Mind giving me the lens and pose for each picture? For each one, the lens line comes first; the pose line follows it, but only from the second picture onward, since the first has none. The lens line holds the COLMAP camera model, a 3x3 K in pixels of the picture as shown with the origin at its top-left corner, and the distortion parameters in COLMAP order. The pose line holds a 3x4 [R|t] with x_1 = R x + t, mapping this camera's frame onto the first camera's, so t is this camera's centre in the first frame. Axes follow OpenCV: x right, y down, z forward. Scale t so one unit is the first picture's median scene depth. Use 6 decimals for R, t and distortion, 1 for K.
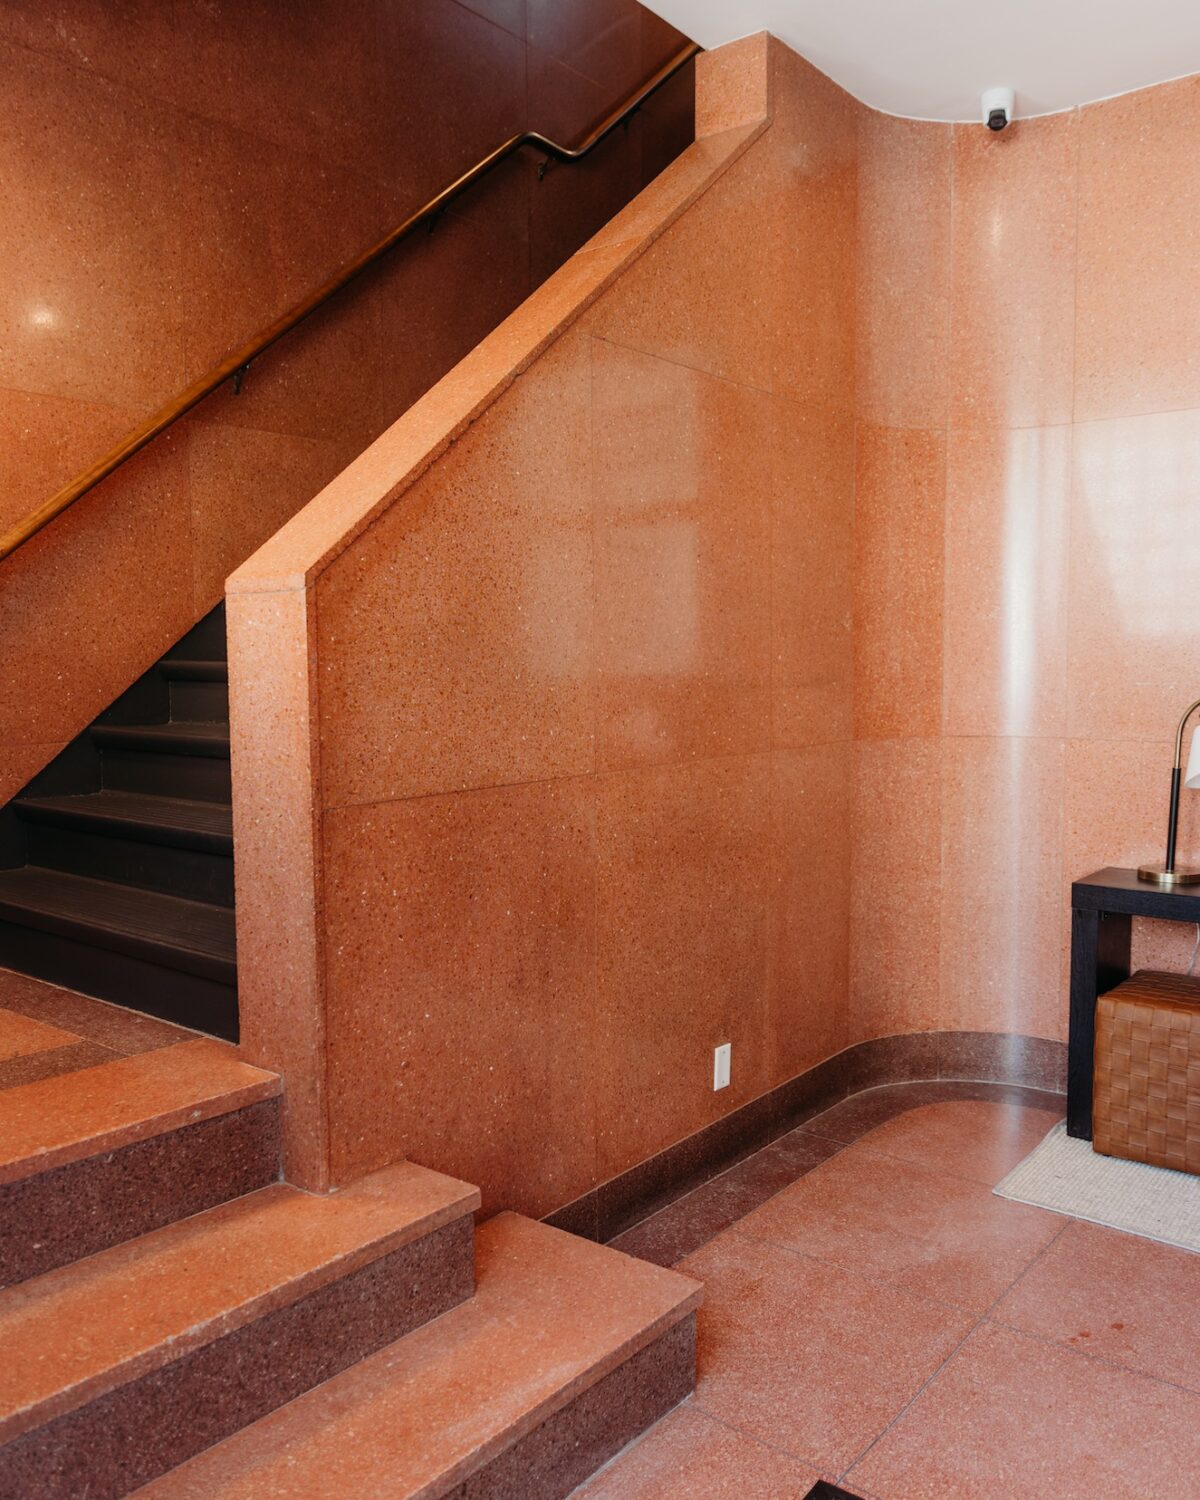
lens RADIAL K [[1219.9, 0, 600.6], [0, 1219.9, 750.0], [0, 0, 1]] dist [0.009080, -0.001283]
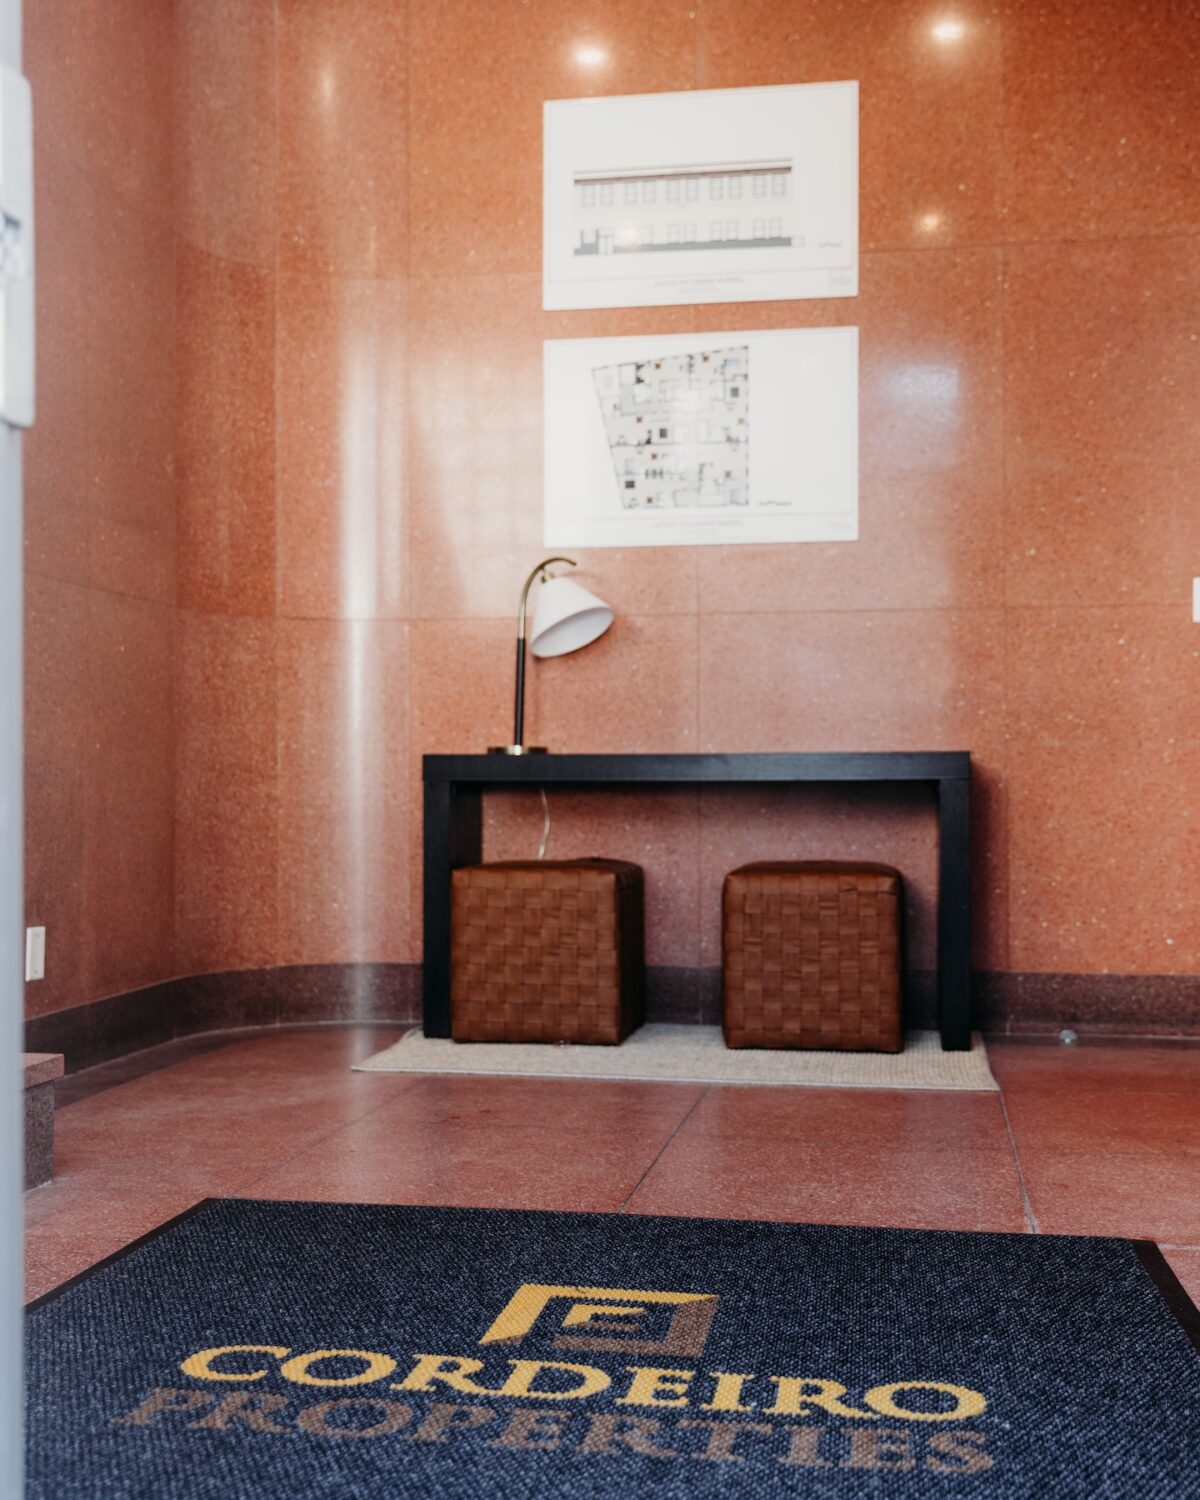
lens RADIAL K [[1727.6, 0, 599.7], [0, 1727.6, 752.1], [0, 0, 1]] dist [0.012281, 0.000000]
pose [[0.882692, 0.006424, 0.469908, -0.095210], [0.034190, 0.996379, -0.077847, 0.191239], [-0.468706, 0.084781, 0.879276, -0.181711]]
